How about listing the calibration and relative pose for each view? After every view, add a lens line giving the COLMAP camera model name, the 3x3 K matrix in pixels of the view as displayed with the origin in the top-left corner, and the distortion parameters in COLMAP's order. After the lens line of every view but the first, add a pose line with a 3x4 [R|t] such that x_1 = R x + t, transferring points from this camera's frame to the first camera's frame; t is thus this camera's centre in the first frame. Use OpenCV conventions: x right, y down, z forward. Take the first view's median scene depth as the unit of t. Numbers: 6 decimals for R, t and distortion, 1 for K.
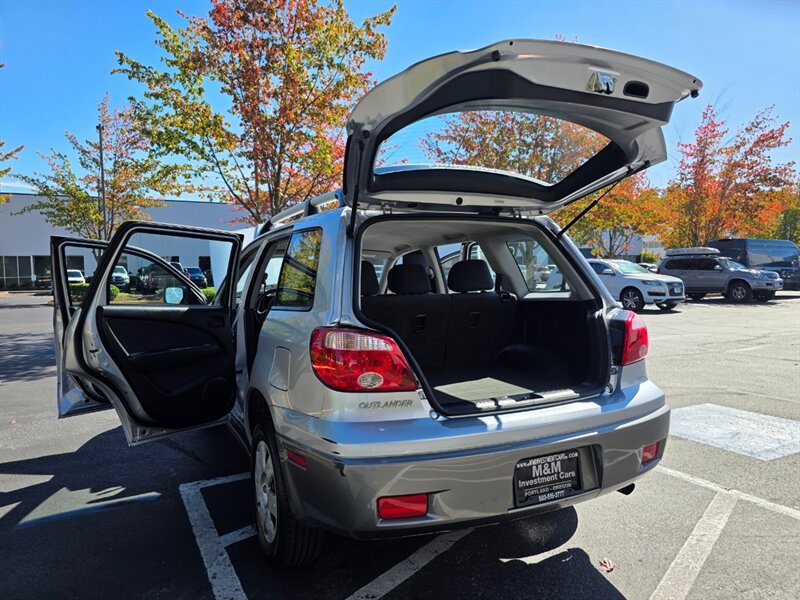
lens RADIAL K [[551.1, 0, 400.0], [0, 551.1, 300.0], [0, 0, 1]] dist [0.025391, -0.002834]
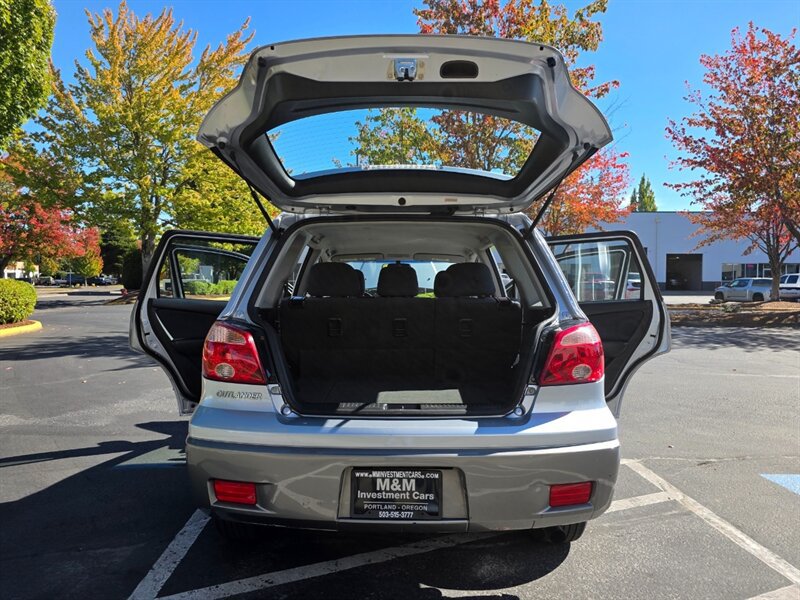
lens RADIAL K [[563.2, 0, 391.2], [0, 563.2, 290.8], [0, 0, 1]] dist [0.031064, -0.005163]
pose [[0.893428, 0.025708, -0.448470, 0.524920], [-0.039871, 0.998959, -0.022166, 0.000930], [0.447433, 0.037685, 0.893523, 0.105552]]
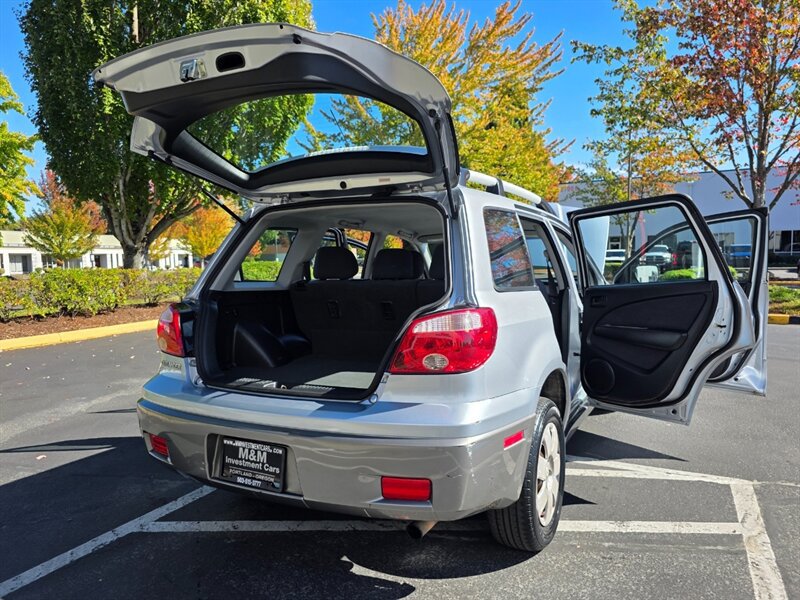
lens RADIAL K [[578.9, 0, 407.0], [0, 578.9, 301.4], [0, 0, 1]] dist [0.020287, 0.001815]
pose [[0.594007, 0.059981, -0.802221, 0.982488], [-0.030779, 0.998181, 0.051843, -0.029572], [0.803871, -0.006104, 0.594772, 0.465274]]
